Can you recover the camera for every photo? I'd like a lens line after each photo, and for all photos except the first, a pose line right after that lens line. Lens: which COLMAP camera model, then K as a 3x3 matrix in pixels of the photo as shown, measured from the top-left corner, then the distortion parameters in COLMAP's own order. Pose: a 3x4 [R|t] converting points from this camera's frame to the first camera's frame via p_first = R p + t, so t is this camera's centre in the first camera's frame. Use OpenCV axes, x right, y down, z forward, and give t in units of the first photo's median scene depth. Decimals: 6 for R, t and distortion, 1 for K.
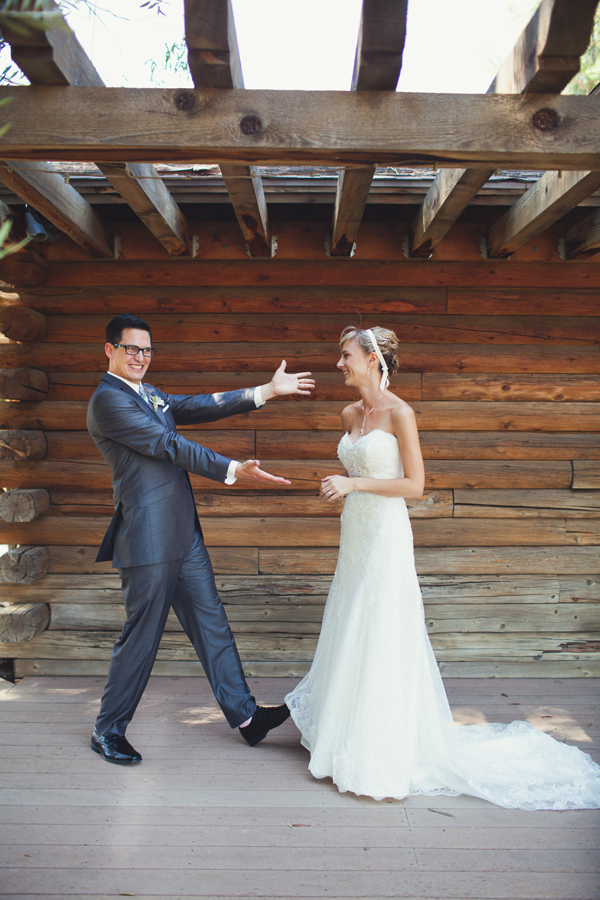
lens RADIAL K [[885.5, 0, 305.0], [0, 885.5, 452.1], [0, 0, 1]] dist [-0.058699, 0.000000]
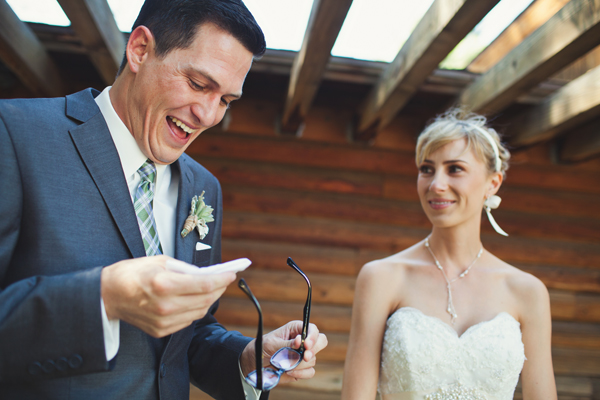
lens RADIAL K [[590.4, 0, 301.0], [0, 590.4, 199.6], [0, 0, 1]] dist [-0.058699, 0.000000]
pose [[0.991297, 0.086512, 0.099224, -0.009310], [-0.065723, 0.978322, -0.196382, -0.005250], [-0.114063, 0.188152, 0.975494, 0.309607]]
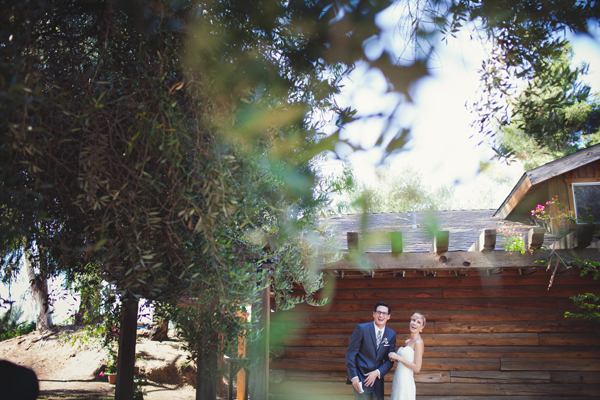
lens RADIAL K [[590.4, 0, 305.0], [0, 590.4, 196.9], [0, 0, 1]] dist [-0.058699, 0.000000]
pose [[0.985786, -0.042019, -0.162668, 0.057607], [-0.002378, 0.964632, -0.263591, 0.006508], [0.167990, 0.260231, 0.950820, -0.723327]]
